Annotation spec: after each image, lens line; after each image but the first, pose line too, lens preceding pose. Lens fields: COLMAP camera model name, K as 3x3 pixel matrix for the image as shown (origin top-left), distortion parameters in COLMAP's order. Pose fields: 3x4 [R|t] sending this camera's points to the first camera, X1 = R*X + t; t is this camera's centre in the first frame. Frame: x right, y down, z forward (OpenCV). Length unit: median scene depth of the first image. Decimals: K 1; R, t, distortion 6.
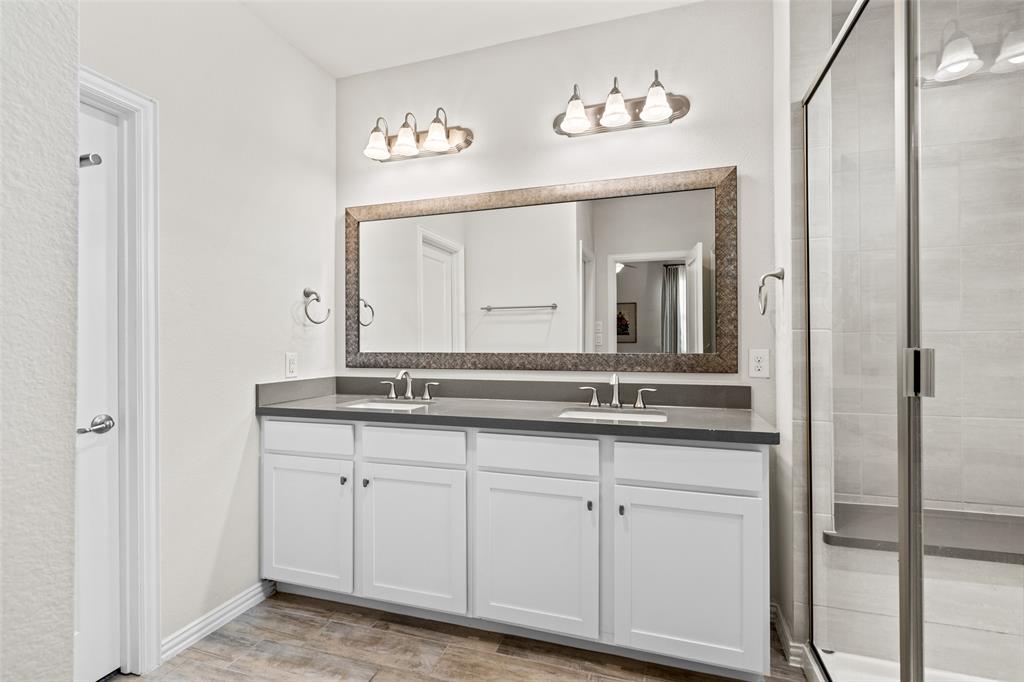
lens RADIAL K [[469.3, 0, 526.5], [0, 469.3, 340.6], [0, 0, 1]] dist [-0.006694, 0.001669]
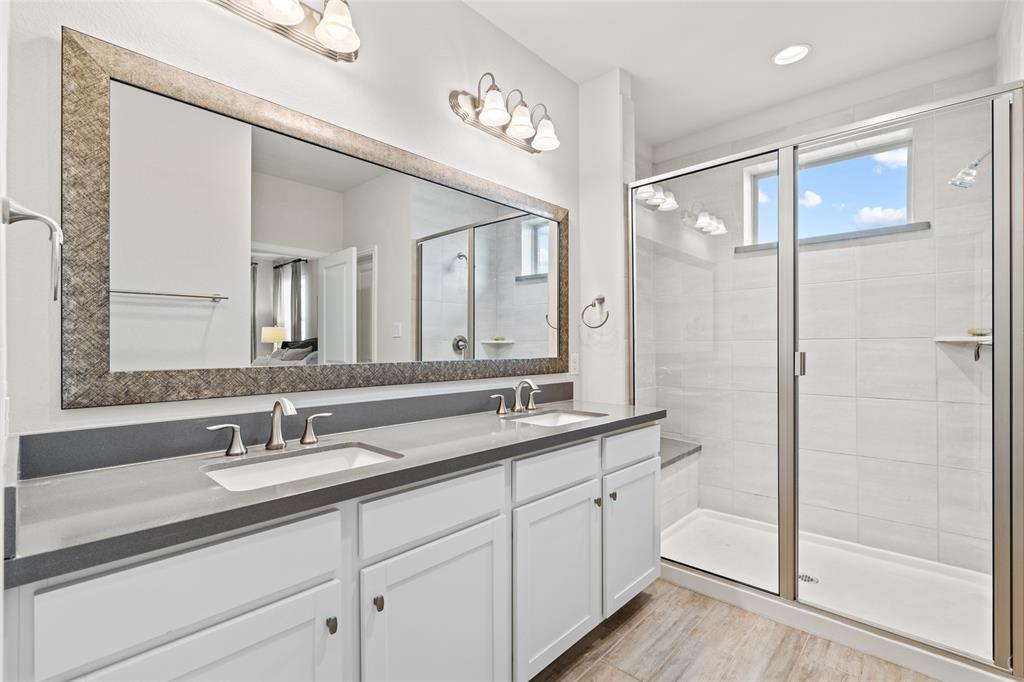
lens RADIAL K [[469.3, 0, 513.4], [0, 469.3, 337.1], [0, 0, 1]] dist [-0.006694, 0.001669]
pose [[0.413574, 0.021578, 0.910215, -0.737348], [-0.000656, 0.999726, -0.023402, 0.003626], [-0.910470, 0.009082, 0.413475, 0.580816]]
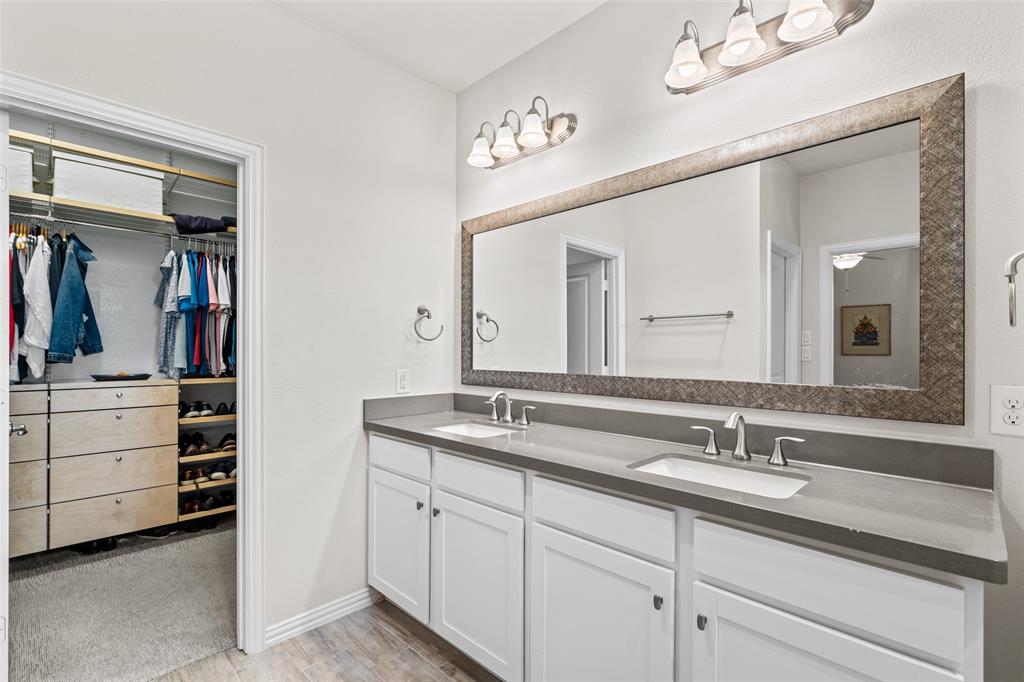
lens RADIAL K [[469.3, 0, 517.6], [0, 469.3, 350.2], [0, 0, 1]] dist [-0.006694, 0.001669]
pose [[0.893104, 0.005978, -0.449810, 0.203376], [-0.005071, 0.999982, 0.003222, -0.022717], [0.449821, -0.000597, 0.893119, 0.214594]]
